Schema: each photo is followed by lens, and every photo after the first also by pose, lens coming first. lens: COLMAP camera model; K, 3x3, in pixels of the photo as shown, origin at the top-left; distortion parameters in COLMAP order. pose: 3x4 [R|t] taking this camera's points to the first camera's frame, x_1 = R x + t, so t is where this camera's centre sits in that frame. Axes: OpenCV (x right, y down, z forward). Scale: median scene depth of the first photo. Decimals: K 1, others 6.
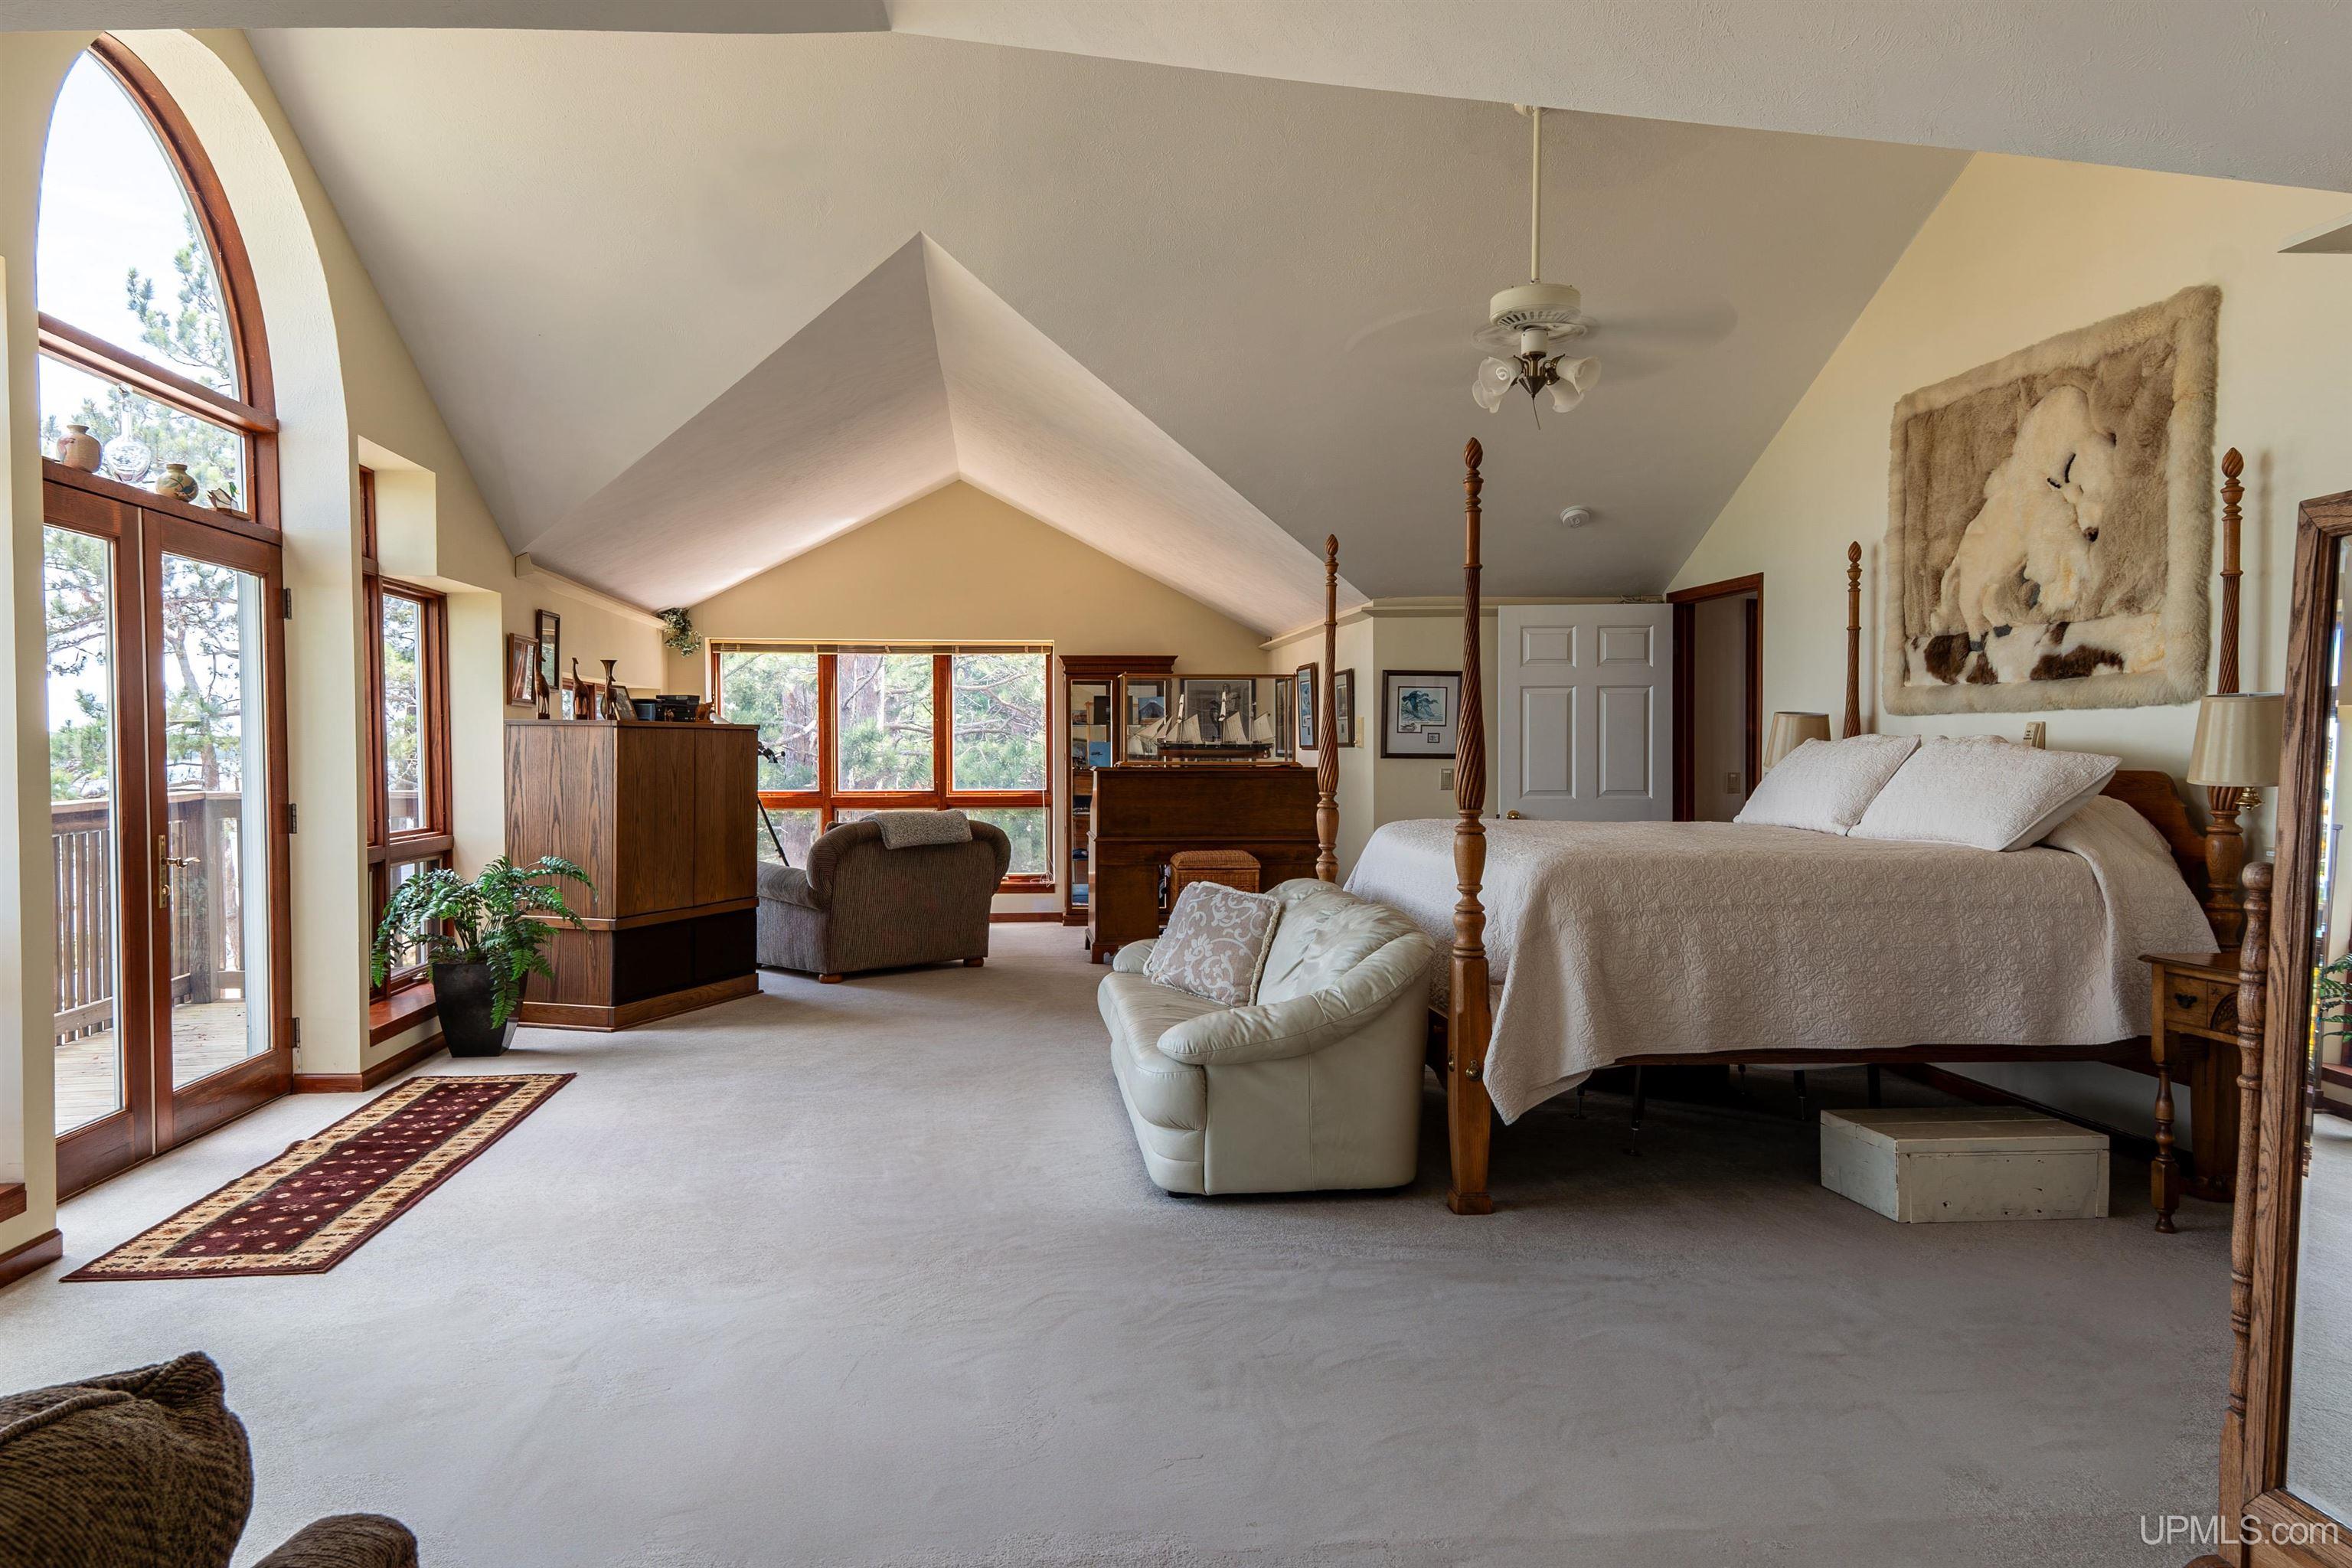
lens RADIAL K [[1603.9, 0, 1175.4], [0, 1603.9, 787.4], [0, 0, 1]] dist [0.094526, -0.058999]
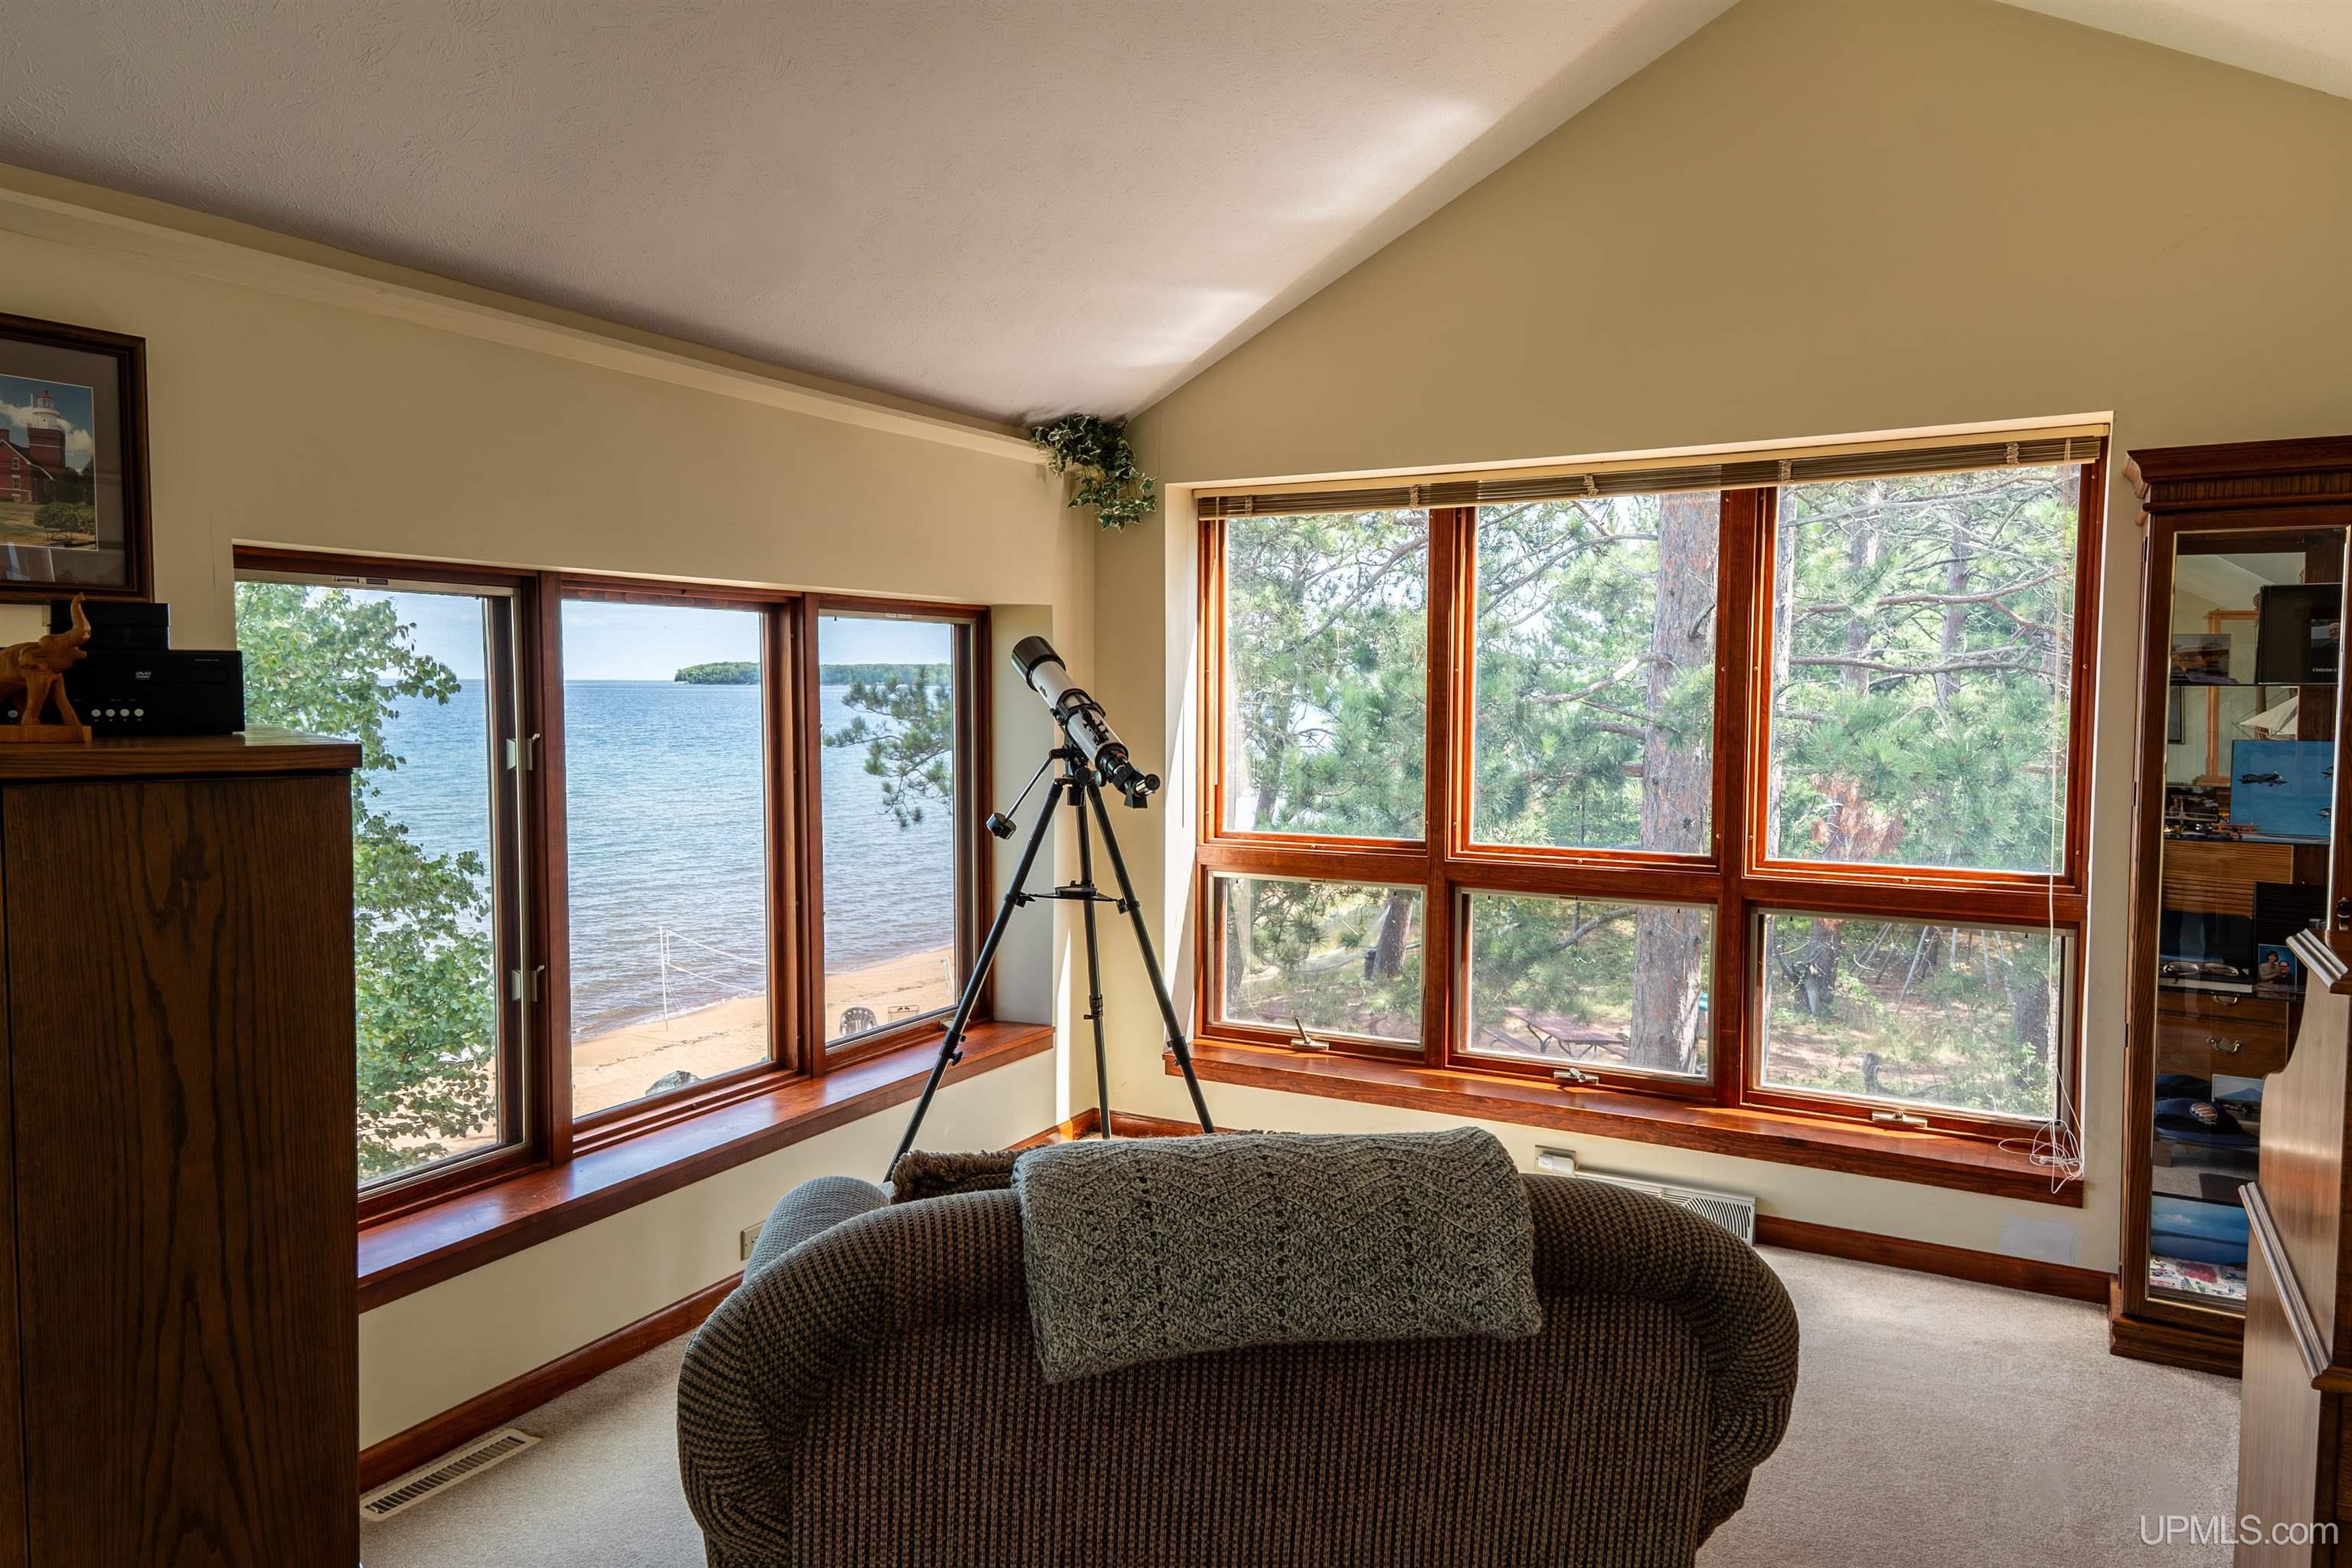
lens RADIAL K [[1603.9, 0, 1166.9], [0, 1603.9, 777.9], [0, 0, 1]] dist [0.094526, -0.058999]
pose [[0.823105, 0.037232, -0.566667, -0.042350], [-0.016392, 0.998990, 0.041826, -0.030906], [0.567653, -0.025138, 0.822884, 0.627244]]
